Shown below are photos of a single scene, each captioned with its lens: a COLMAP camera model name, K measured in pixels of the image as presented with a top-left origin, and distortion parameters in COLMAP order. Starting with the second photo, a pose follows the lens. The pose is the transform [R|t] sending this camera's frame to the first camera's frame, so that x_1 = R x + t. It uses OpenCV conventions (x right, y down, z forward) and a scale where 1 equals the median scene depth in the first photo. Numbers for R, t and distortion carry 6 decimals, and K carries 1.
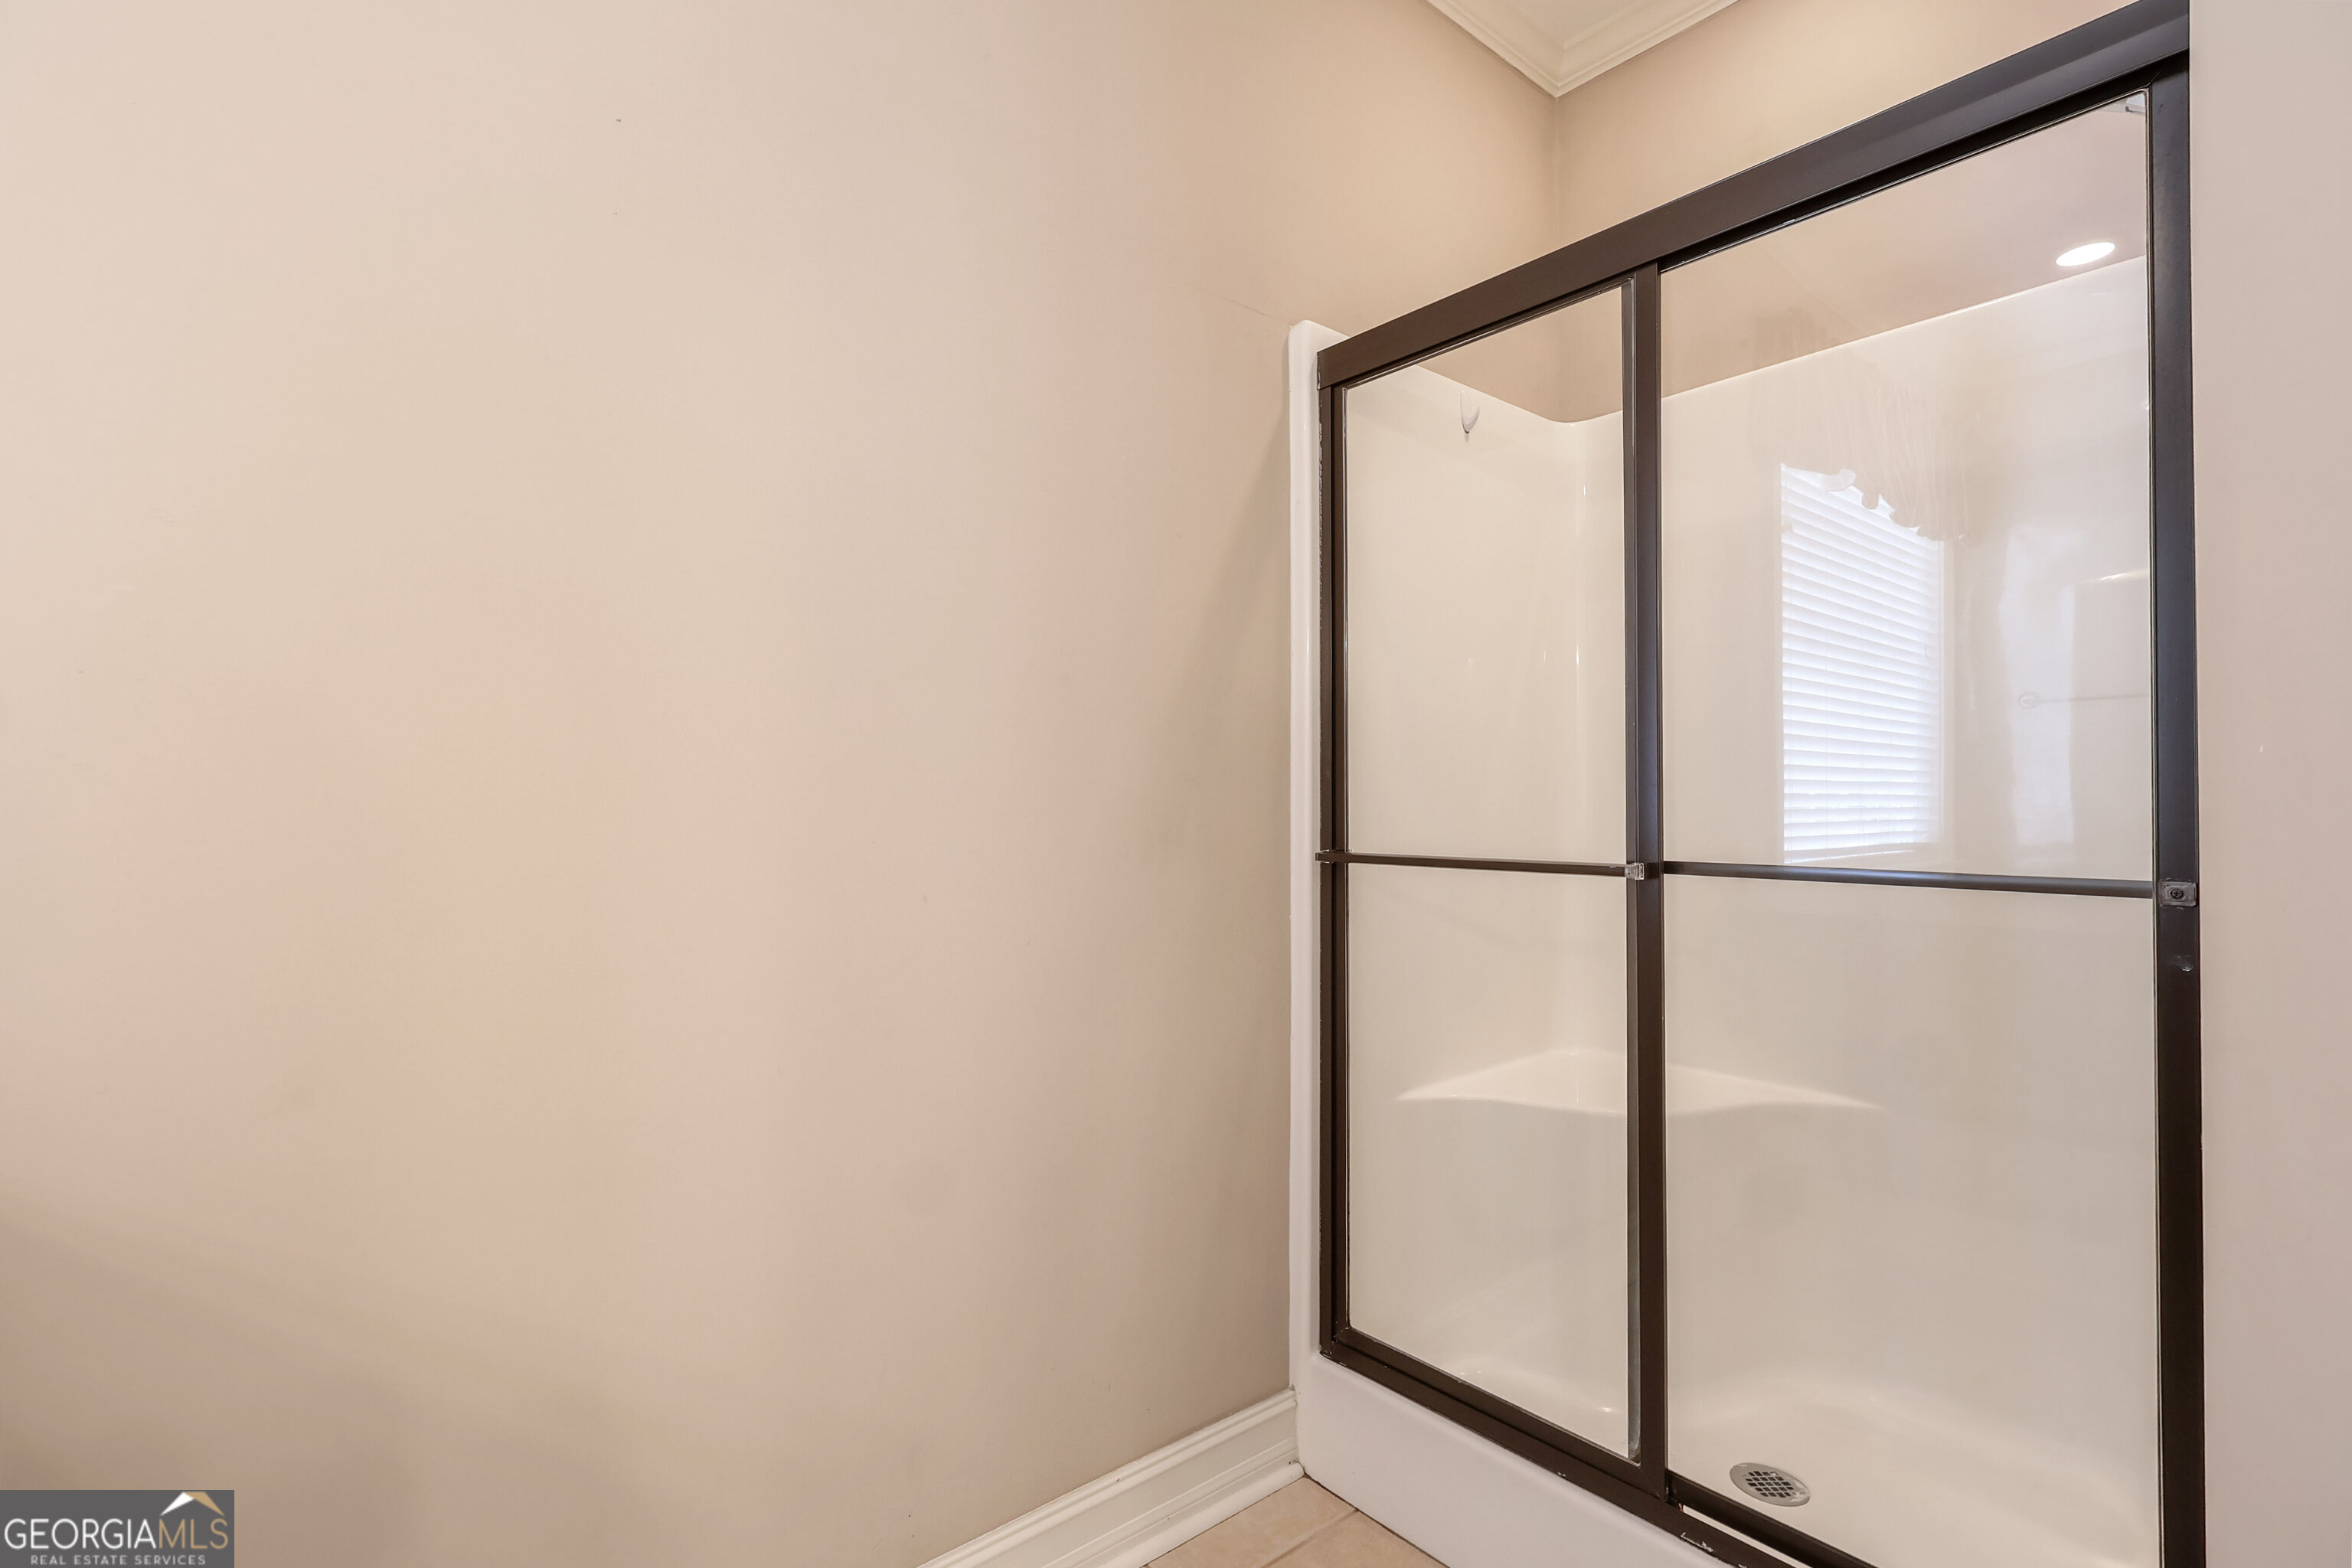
lens RADIAL K [[1131.7, 0, 1139.8], [0, 1131.7, 809.1], [0, 0, 1]] dist [0.001710, -0.001215]
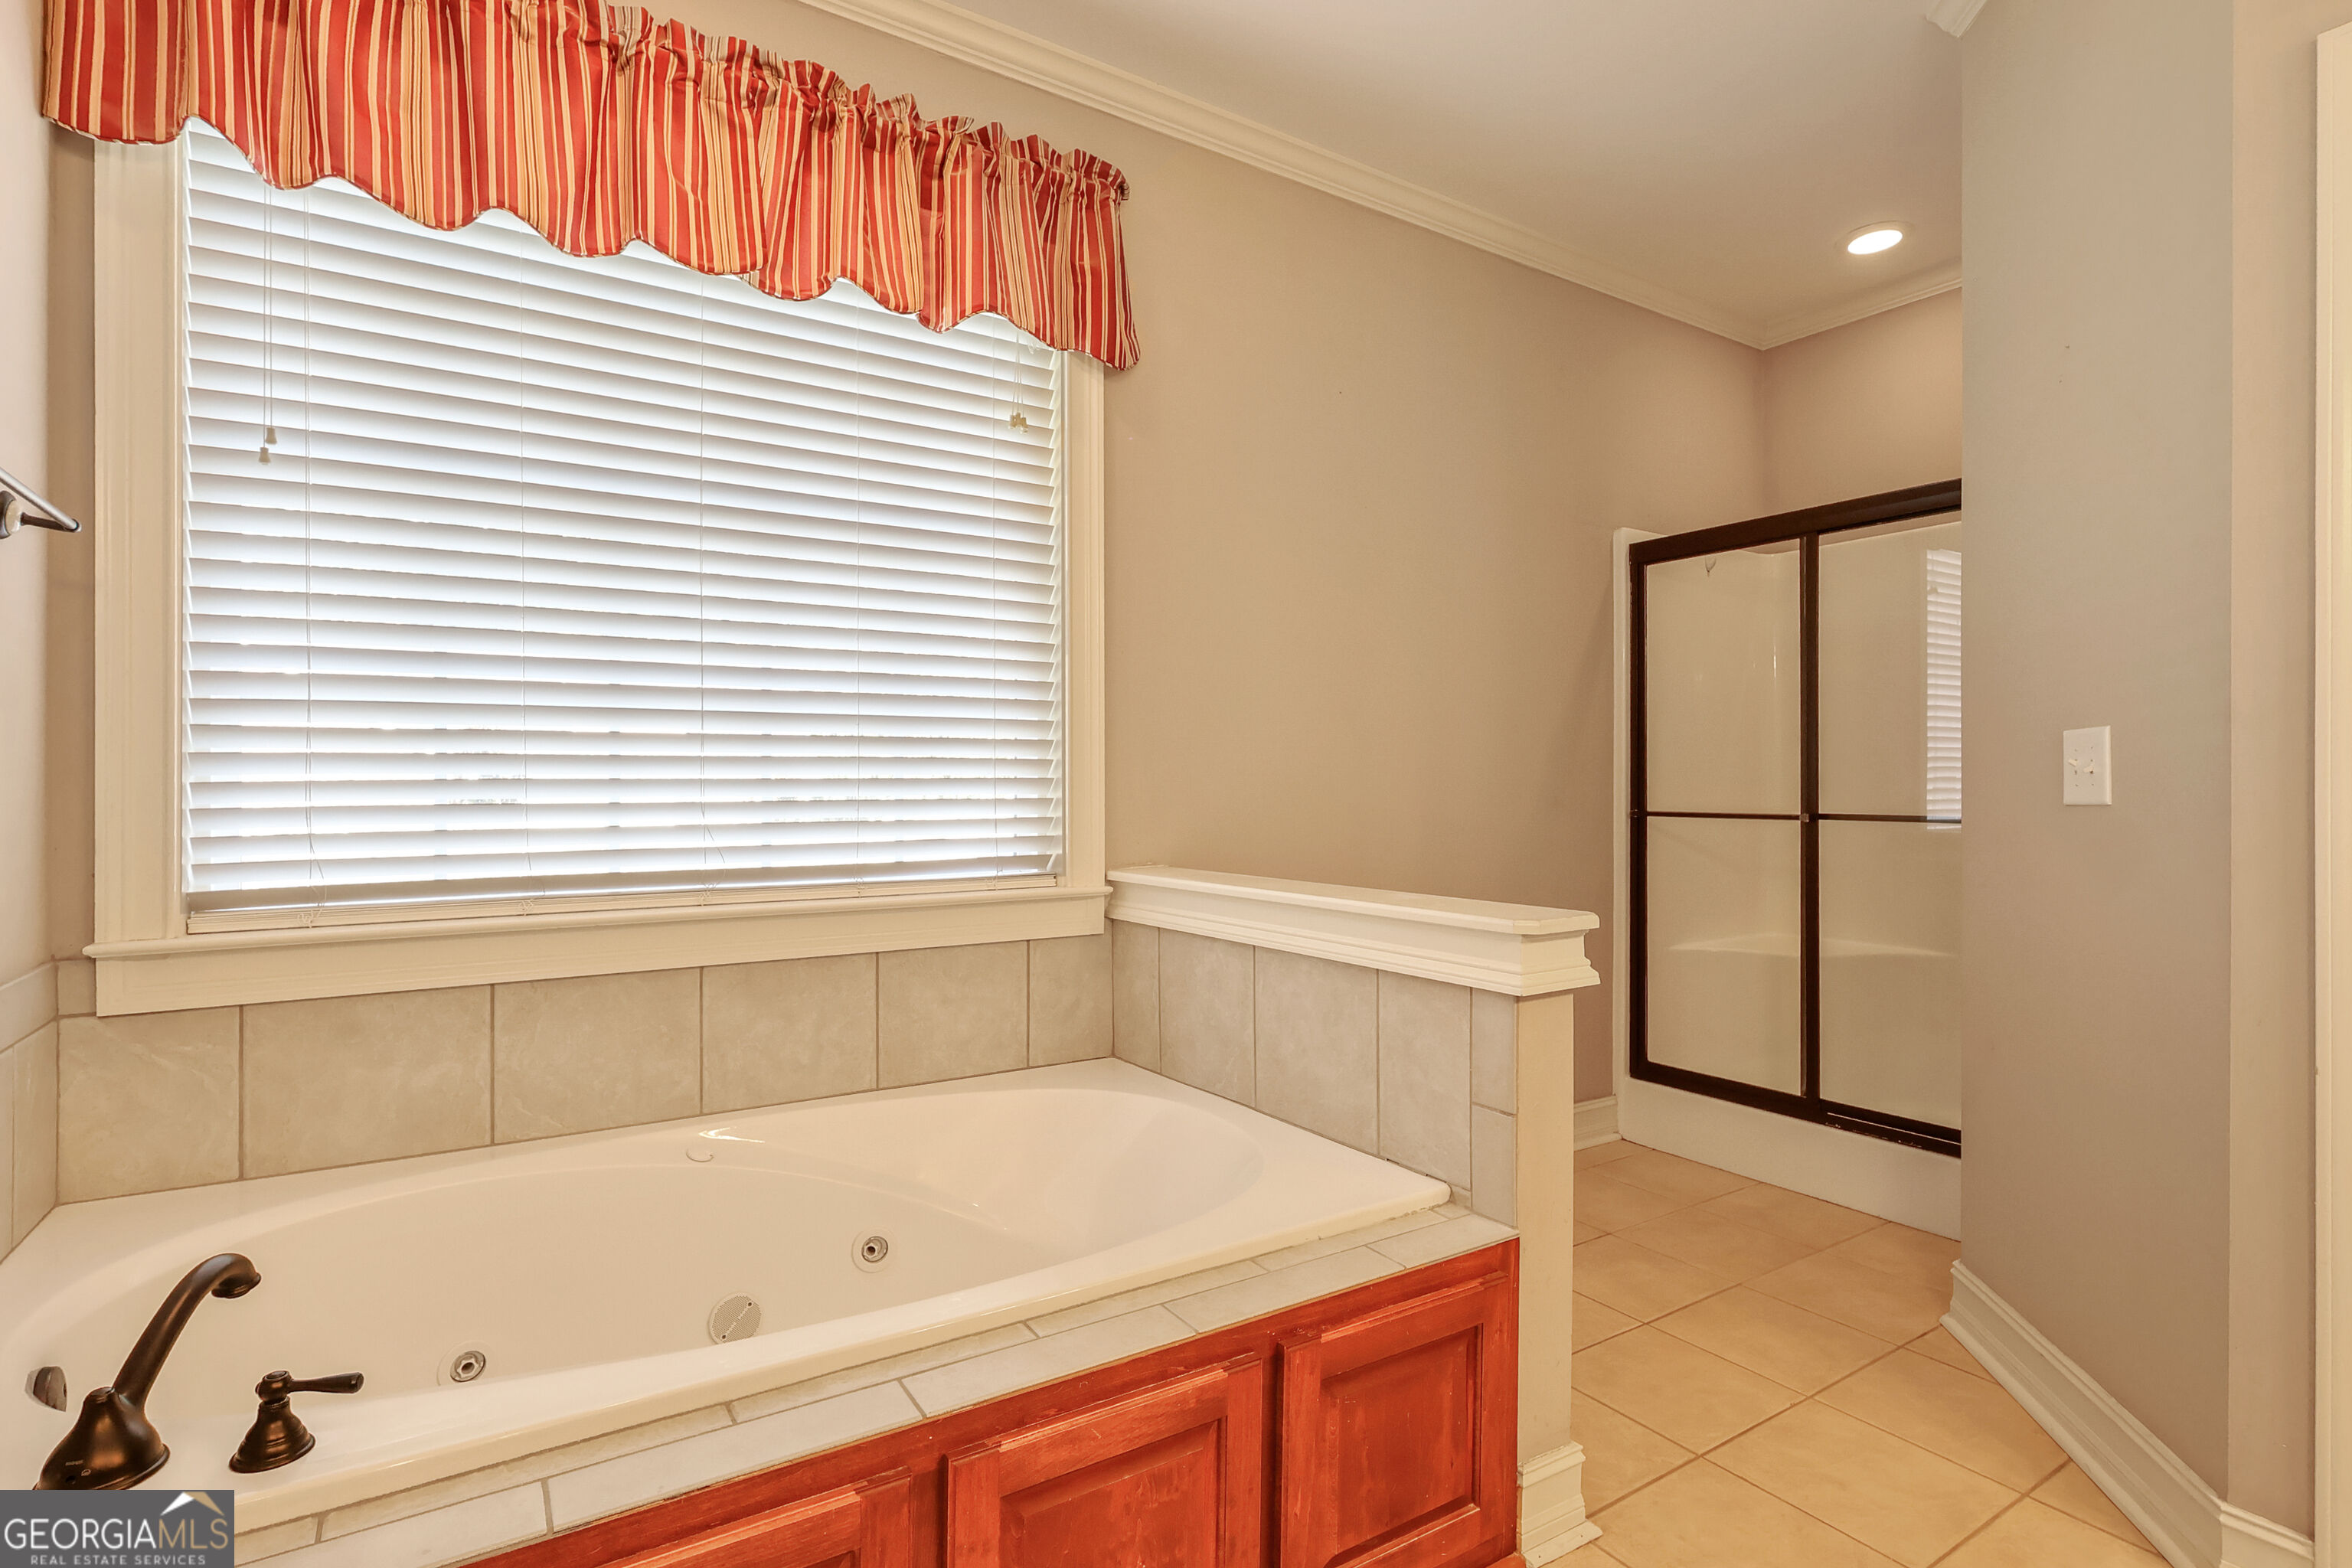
lens RADIAL K [[1131.7, 0, 1174.4], [0, 1131.7, 793.5], [0, 0, 1]] dist [0.001710, -0.001215]
pose [[0.994650, -0.004357, -0.103206, -0.405138], [0.006370, 0.999796, 0.019176, -0.031456], [0.103102, -0.019731, 0.994475, -0.960045]]
